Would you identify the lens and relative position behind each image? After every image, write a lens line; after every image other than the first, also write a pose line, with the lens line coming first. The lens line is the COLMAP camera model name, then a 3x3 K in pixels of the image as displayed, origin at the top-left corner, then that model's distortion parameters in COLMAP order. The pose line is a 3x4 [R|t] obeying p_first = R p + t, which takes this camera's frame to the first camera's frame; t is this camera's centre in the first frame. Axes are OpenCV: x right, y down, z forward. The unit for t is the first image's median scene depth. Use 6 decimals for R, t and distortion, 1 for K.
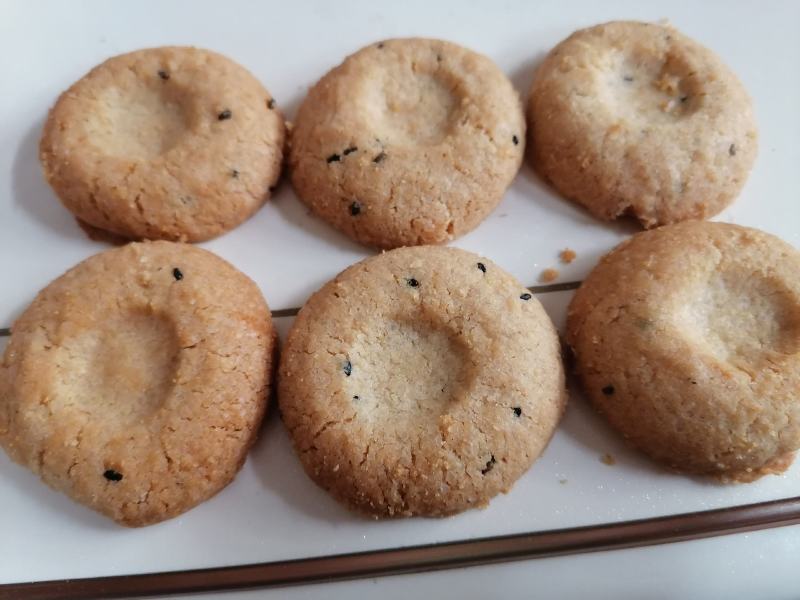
lens RADIAL K [[592.5, 0, 390.2], [0, 592.5, 301.8], [0, 0, 1]] dist [0.069062, -0.114942]
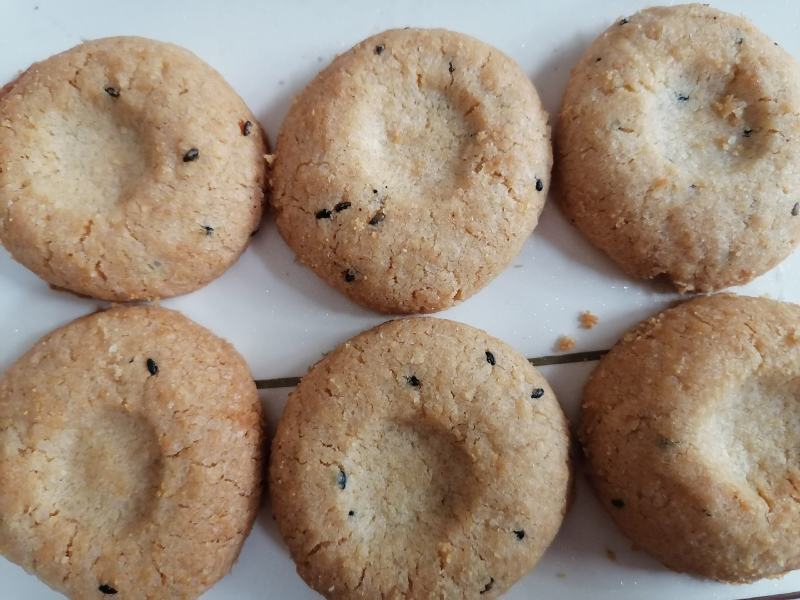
lens RADIAL K [[592.5, 0, 390.2], [0, 592.5, 301.8], [0, 0, 1]] dist [0.069062, -0.114942]
pose [[0.999961, 0.007243, -0.004983, 0.006655], [-0.005525, 0.958606, 0.284682, -0.407116], [0.006839, -0.284643, 0.958609, 0.169670]]
